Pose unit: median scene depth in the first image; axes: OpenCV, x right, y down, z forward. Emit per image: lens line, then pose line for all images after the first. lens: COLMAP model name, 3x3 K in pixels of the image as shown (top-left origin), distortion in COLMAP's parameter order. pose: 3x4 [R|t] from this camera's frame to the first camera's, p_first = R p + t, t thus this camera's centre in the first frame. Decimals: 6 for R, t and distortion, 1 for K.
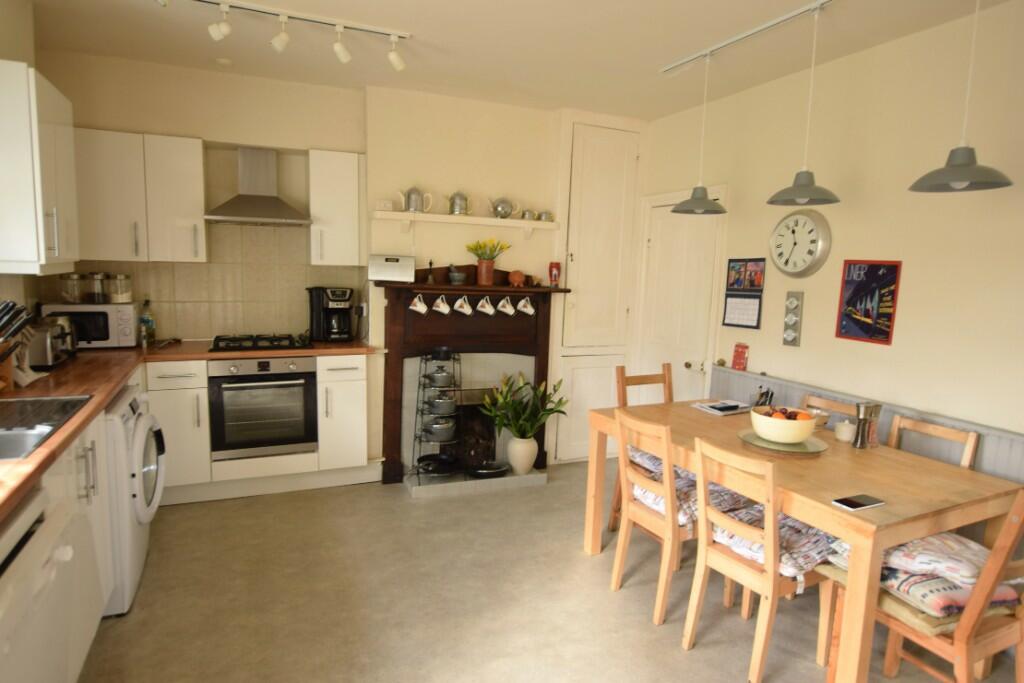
lens RADIAL K [[612.6, 0, 510.3], [0, 612.6, 353.6], [0, 0, 1]] dist [-0.006199, 0.001048]
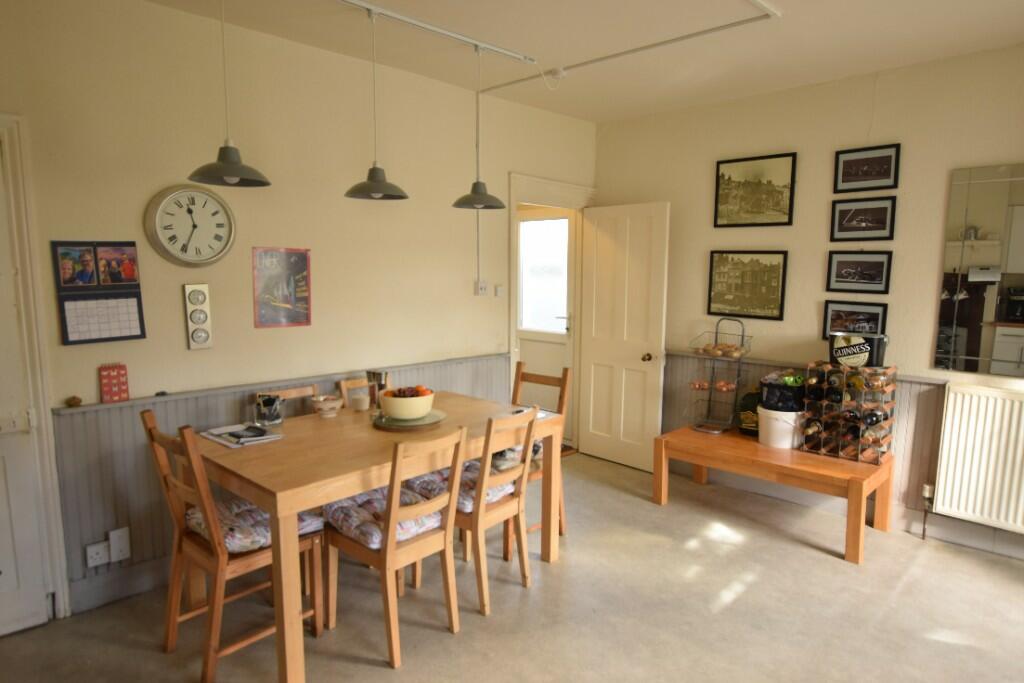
lens RADIAL K [[612.6, 0, 510.3], [0, 612.6, 353.6], [0, 0, 1]] dist [-0.006199, 0.001048]
pose [[-0.357582, -0.163322, 0.919489, -2.058770], [0.114067, 0.969578, 0.216579, -0.618730], [-0.926889, 0.182328, -0.328074, 3.925241]]
